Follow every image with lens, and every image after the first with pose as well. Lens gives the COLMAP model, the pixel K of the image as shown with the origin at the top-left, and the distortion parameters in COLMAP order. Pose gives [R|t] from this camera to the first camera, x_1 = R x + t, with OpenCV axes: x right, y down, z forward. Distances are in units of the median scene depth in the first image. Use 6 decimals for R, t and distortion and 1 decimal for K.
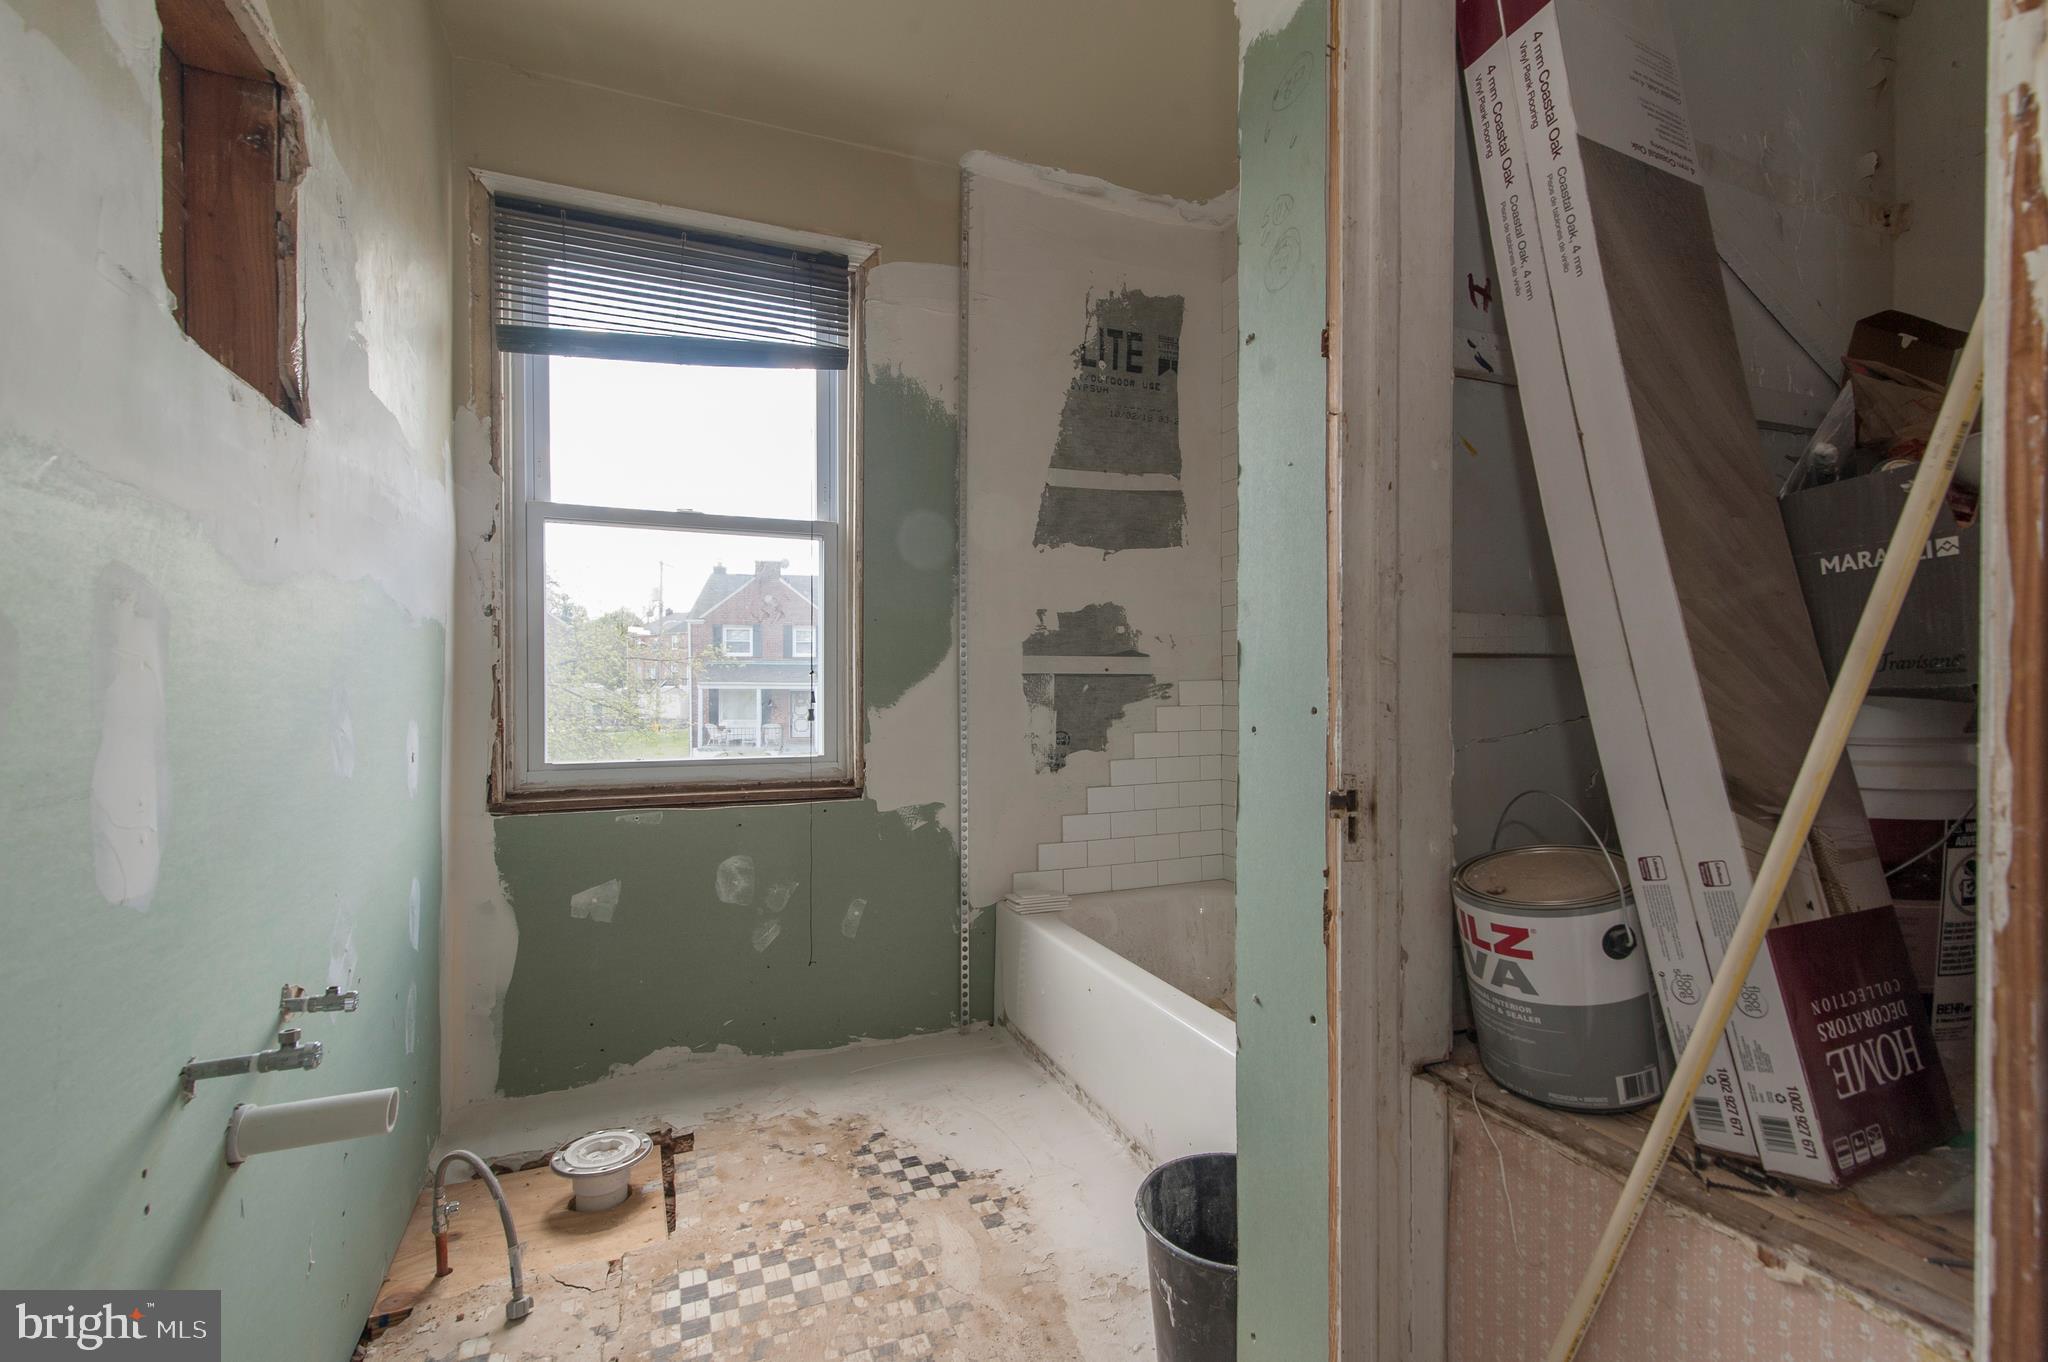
lens RADIAL K [[927.0, 0, 1023.0], [0, 927.0, 692.7], [0, 0, 1]] dist [0.015819, -0.001873]
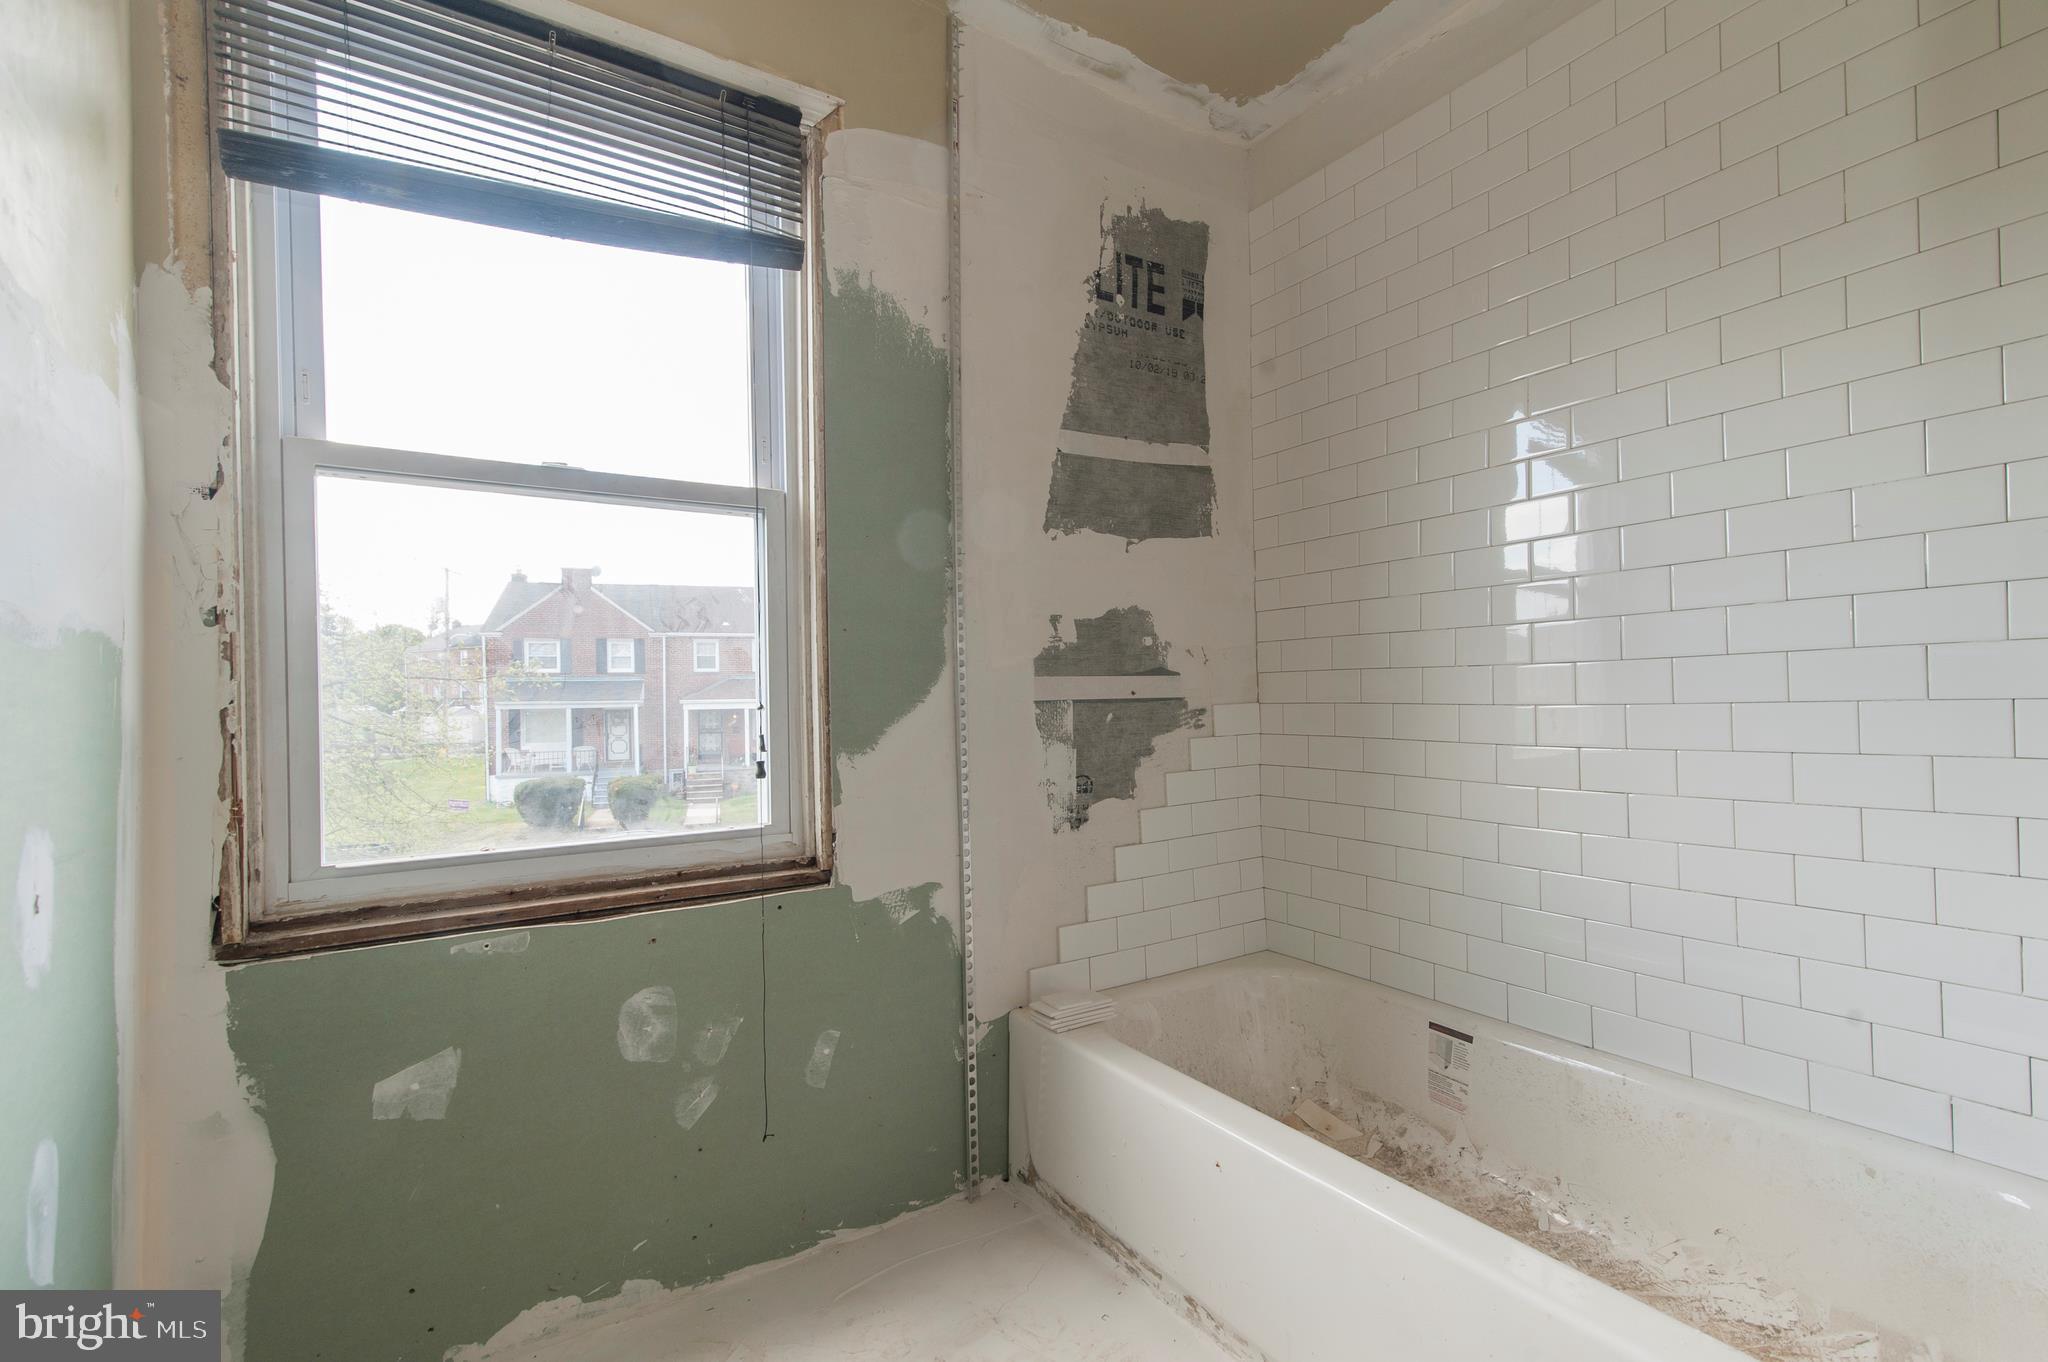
lens RADIAL K [[927.0, 0, 1026.8], [0, 927.0, 693.1], [0, 0, 1]] dist [0.015819, -0.001873]
pose [[0.982761, -0.017825, 0.184017, -0.154338], [0.019898, 0.999758, -0.009425, -0.021059], [-0.183804, 0.012924, 0.982878, 0.282177]]
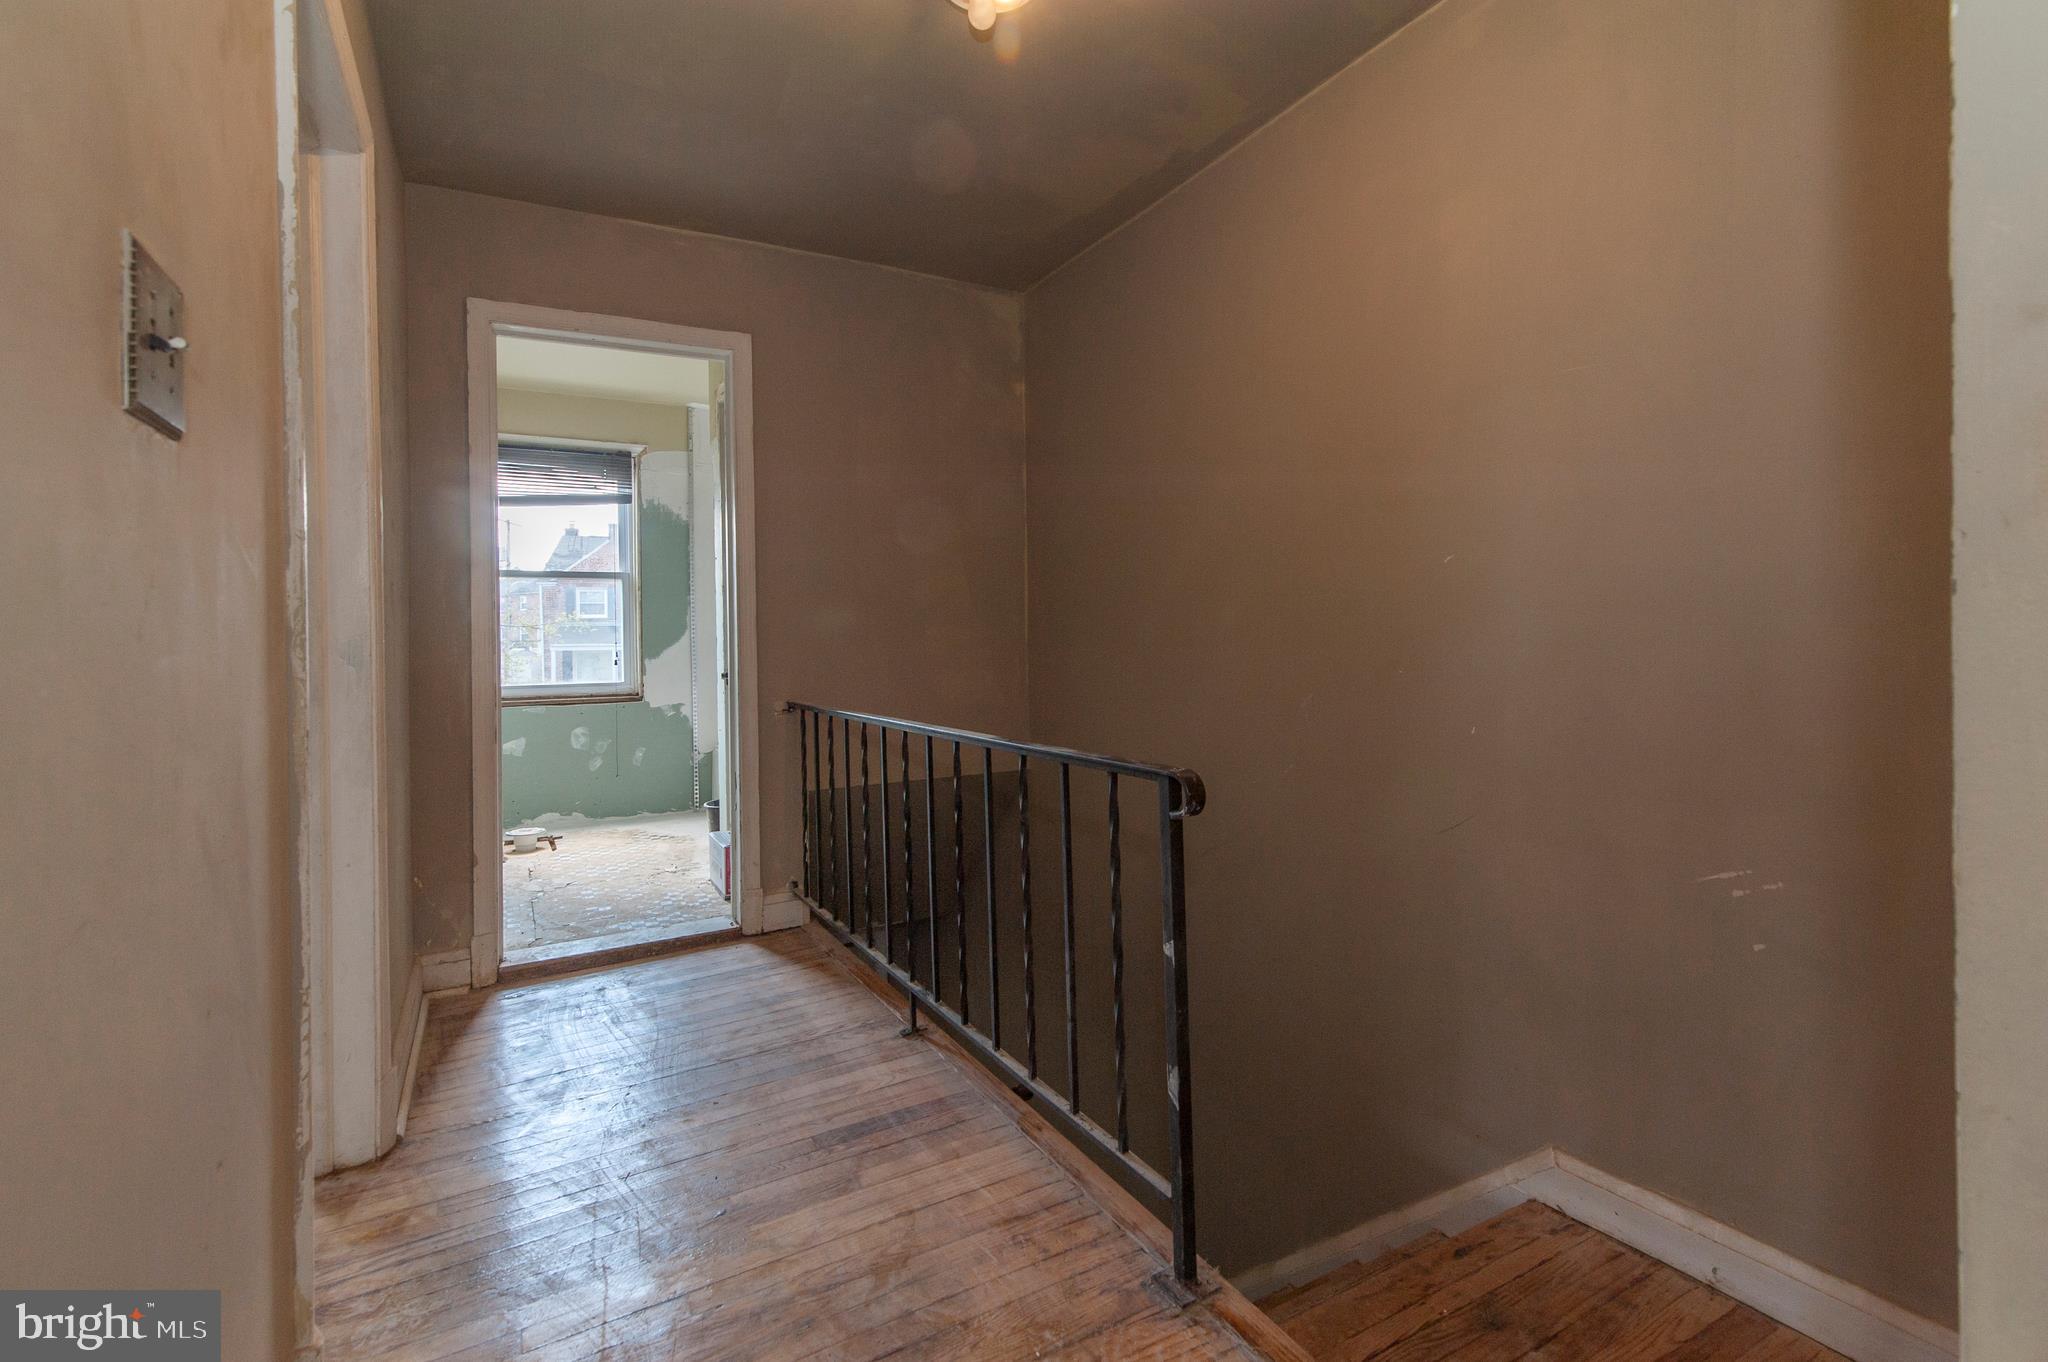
lens RADIAL K [[927.0, 0, 1025.8], [0, 927.0, 642.9], [0, 0, 1]] dist [0.015819, -0.001873]
pose [[0.990561, -0.015243, 0.136224, 0.414910], [0.015997, 0.999862, -0.004443, 0.002279], [-0.136137, 0.006581, 0.990668, -1.254732]]
